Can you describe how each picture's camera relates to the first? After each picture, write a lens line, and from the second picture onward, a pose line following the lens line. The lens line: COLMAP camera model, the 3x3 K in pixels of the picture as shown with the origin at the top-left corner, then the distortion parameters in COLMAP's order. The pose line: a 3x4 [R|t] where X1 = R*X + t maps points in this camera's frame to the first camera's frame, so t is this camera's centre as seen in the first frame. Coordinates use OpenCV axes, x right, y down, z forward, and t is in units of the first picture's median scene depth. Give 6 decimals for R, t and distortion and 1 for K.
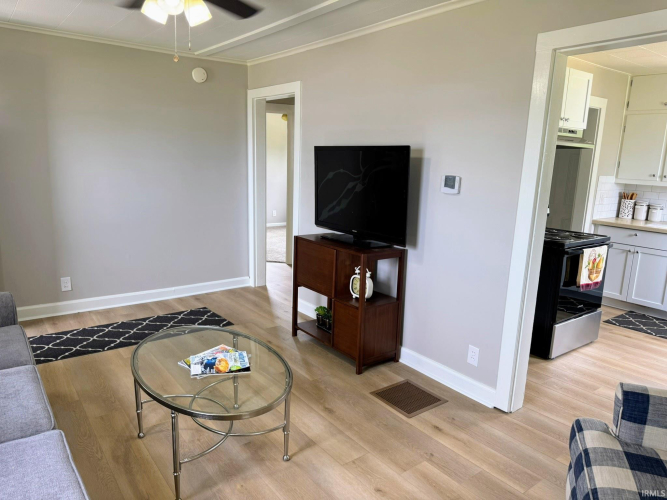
lens RADIAL K [[474.0, 0, 351.3], [0, 474.0, 257.1], [0, 0, 1]] dist [0.024380, -0.008351]
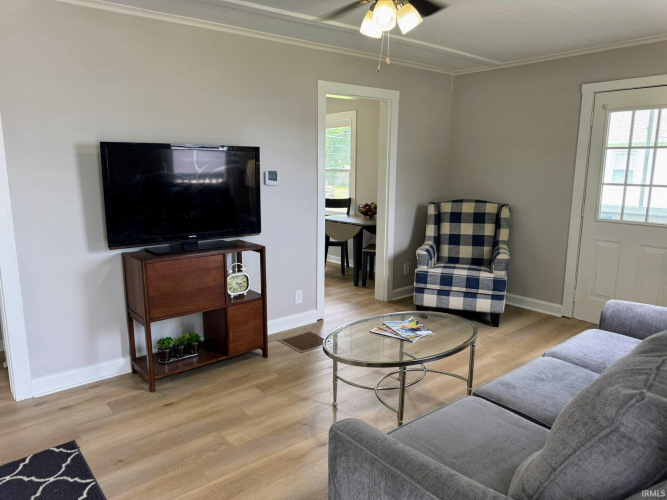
lens RADIAL K [[474.0, 0, 333.6], [0, 474.0, 250.2], [0, 0, 1]] dist [0.024380, -0.008351]
pose [[-0.051072, -0.210280, 0.976306, -0.652120], [0.190061, 0.957669, 0.216209, -0.125611], [-0.980443, 0.196600, -0.008944, 0.527506]]
